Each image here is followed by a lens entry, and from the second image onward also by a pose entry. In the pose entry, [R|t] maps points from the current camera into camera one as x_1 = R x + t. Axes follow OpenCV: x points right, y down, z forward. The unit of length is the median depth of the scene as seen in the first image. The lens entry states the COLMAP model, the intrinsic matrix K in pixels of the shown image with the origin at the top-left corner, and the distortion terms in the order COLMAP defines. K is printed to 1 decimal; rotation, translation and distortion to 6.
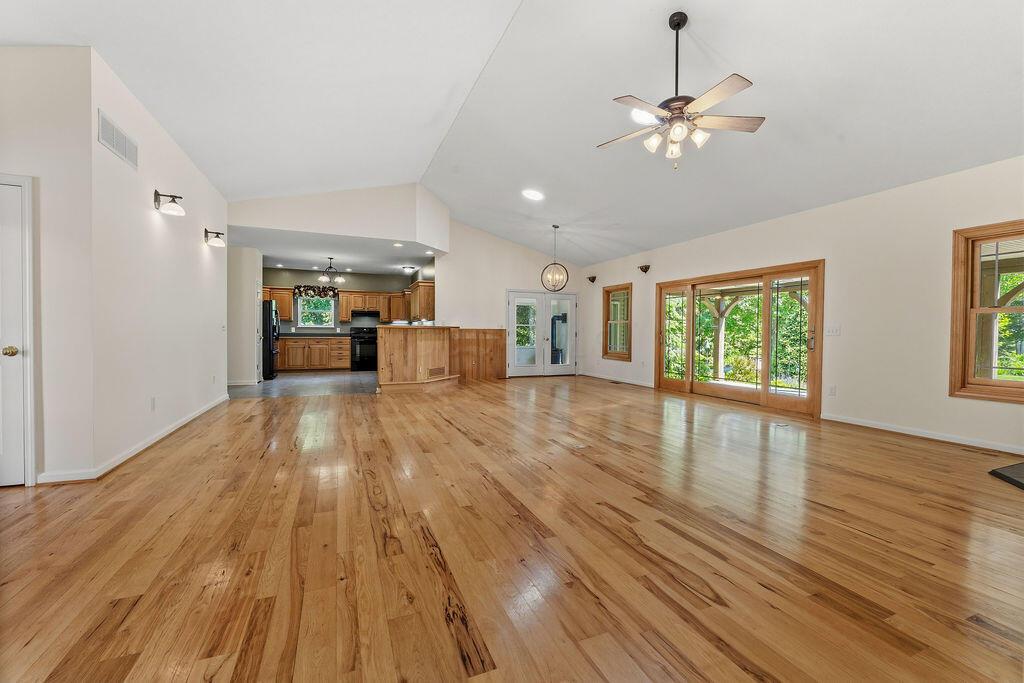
lens RADIAL K [[427.0, 0, 531.5], [0, 427.0, 335.5], [0, 0, 1]] dist [-0.004583, 0.000176]
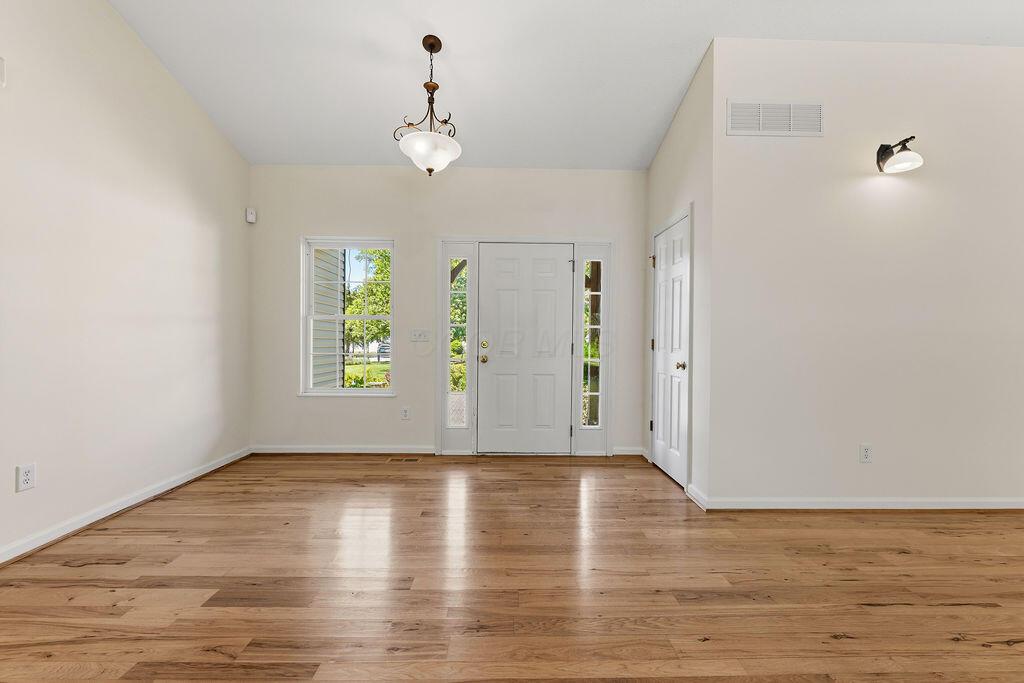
lens RADIAL K [[427.0, 0, 506.4], [0, 427.0, 341.6], [0, 0, 1]] dist [-0.004583, 0.000176]
pose [[-0.409100, -0.005962, -0.912470, -0.002403], [-0.020241, 0.999792, 0.002542, -0.004898], [0.912265, 0.019509, -0.409135, 0.285620]]
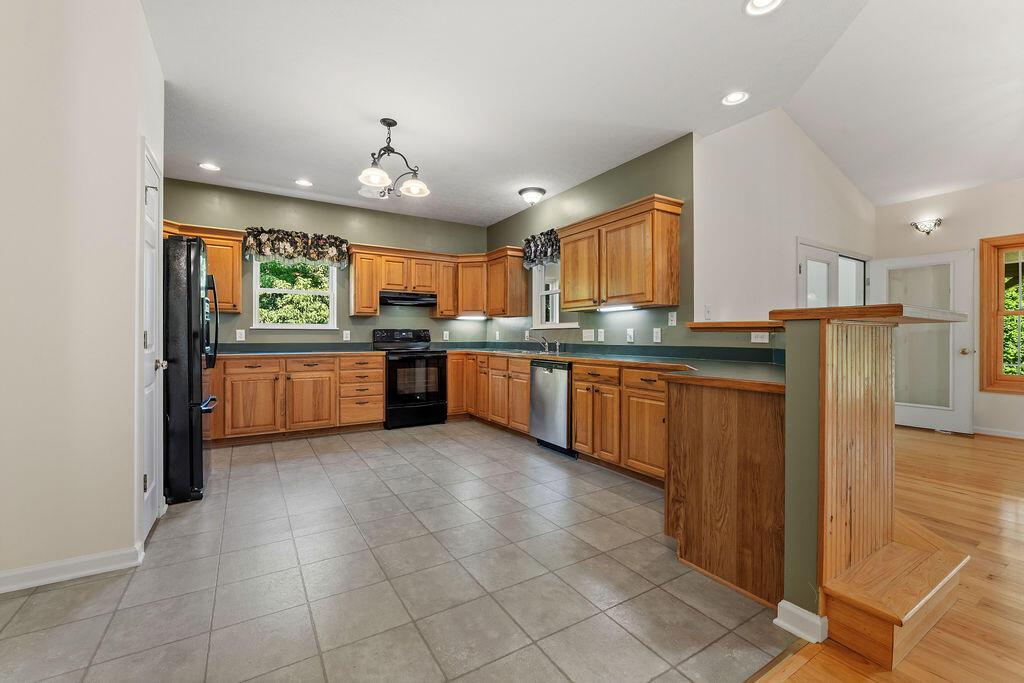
lens RADIAL K [[427.0, 0, 517.3], [0, 427.0, 338.8], [0, 0, 1]] dist [-0.004583, 0.000176]
pose [[0.986962, -0.003949, 0.160904, -0.397133], [0.005255, 0.999957, -0.007698, -0.005039], [-0.160867, 0.008443, 0.986940, 0.602052]]
